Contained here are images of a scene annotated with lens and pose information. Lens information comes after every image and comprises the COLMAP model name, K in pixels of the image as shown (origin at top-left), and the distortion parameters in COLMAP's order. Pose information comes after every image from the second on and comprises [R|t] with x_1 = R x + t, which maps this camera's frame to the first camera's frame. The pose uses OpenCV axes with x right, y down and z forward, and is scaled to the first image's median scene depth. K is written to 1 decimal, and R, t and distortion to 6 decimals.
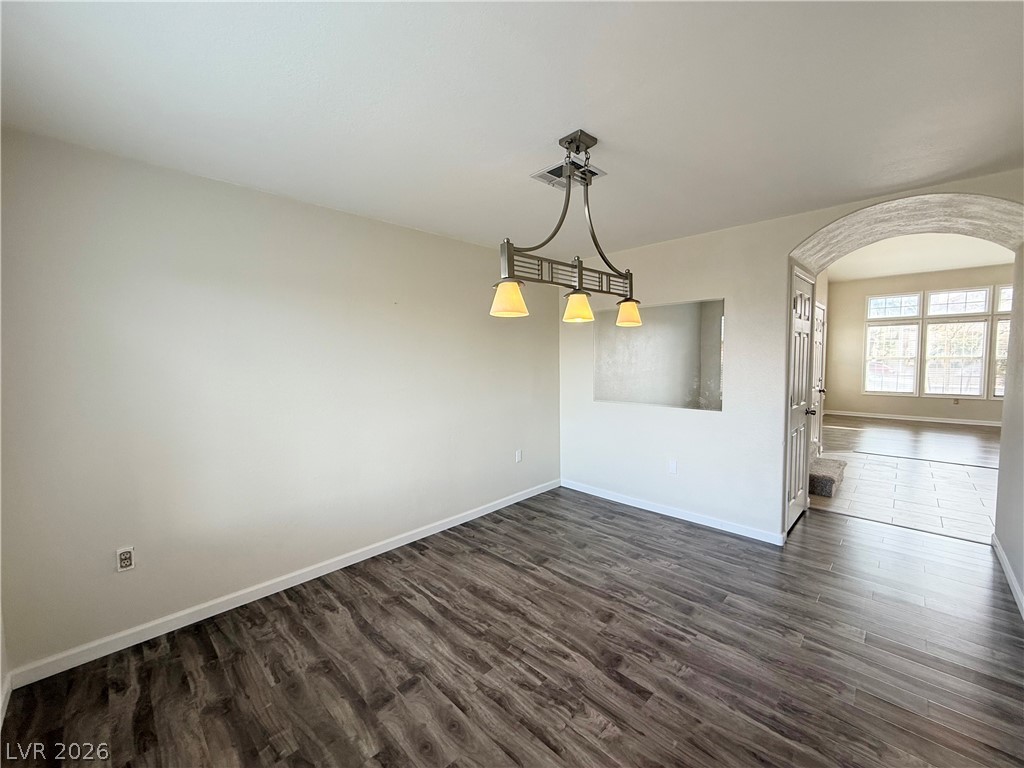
lens RADIAL K [[408.0, 0, 510.9], [0, 408.0, 383.9], [0, 0, 1]] dist [-0.001281, 0.000250]
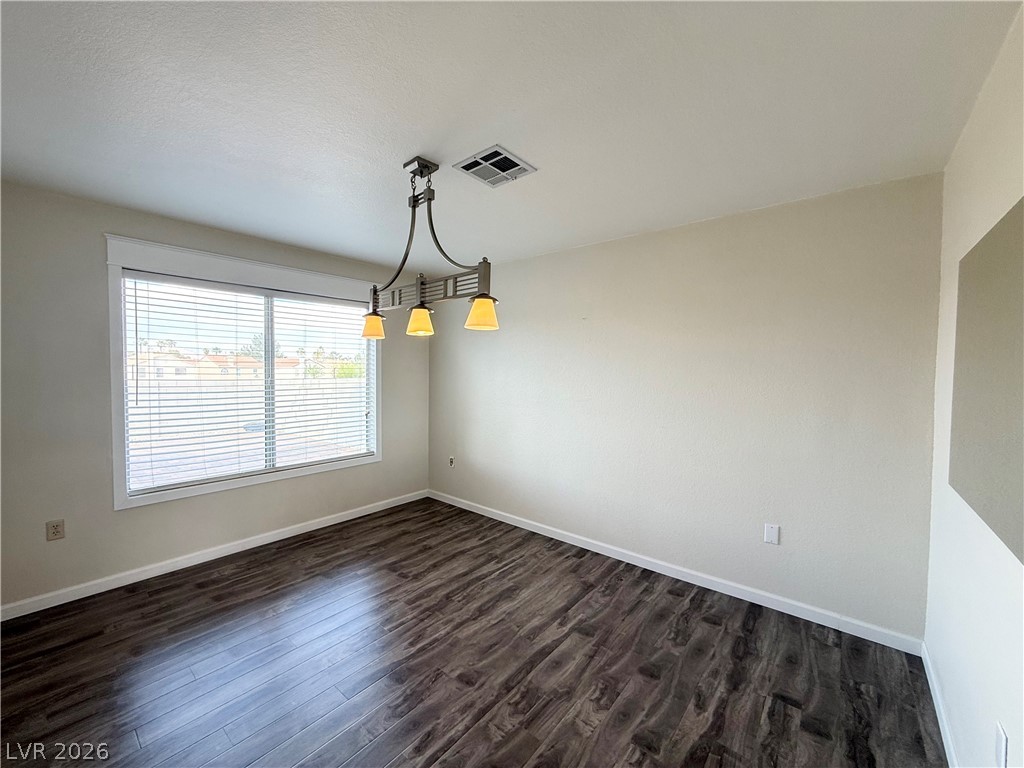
lens RADIAL K [[408.0, 0, 511.2], [0, 408.0, 389.3], [0, 0, 1]] dist [-0.001281, 0.000250]
pose [[0.084711, 0.058516, -0.994686, 0.956353], [-0.075857, 0.995756, 0.052119, -0.068239], [0.993514, 0.071038, 0.088790, 0.891006]]
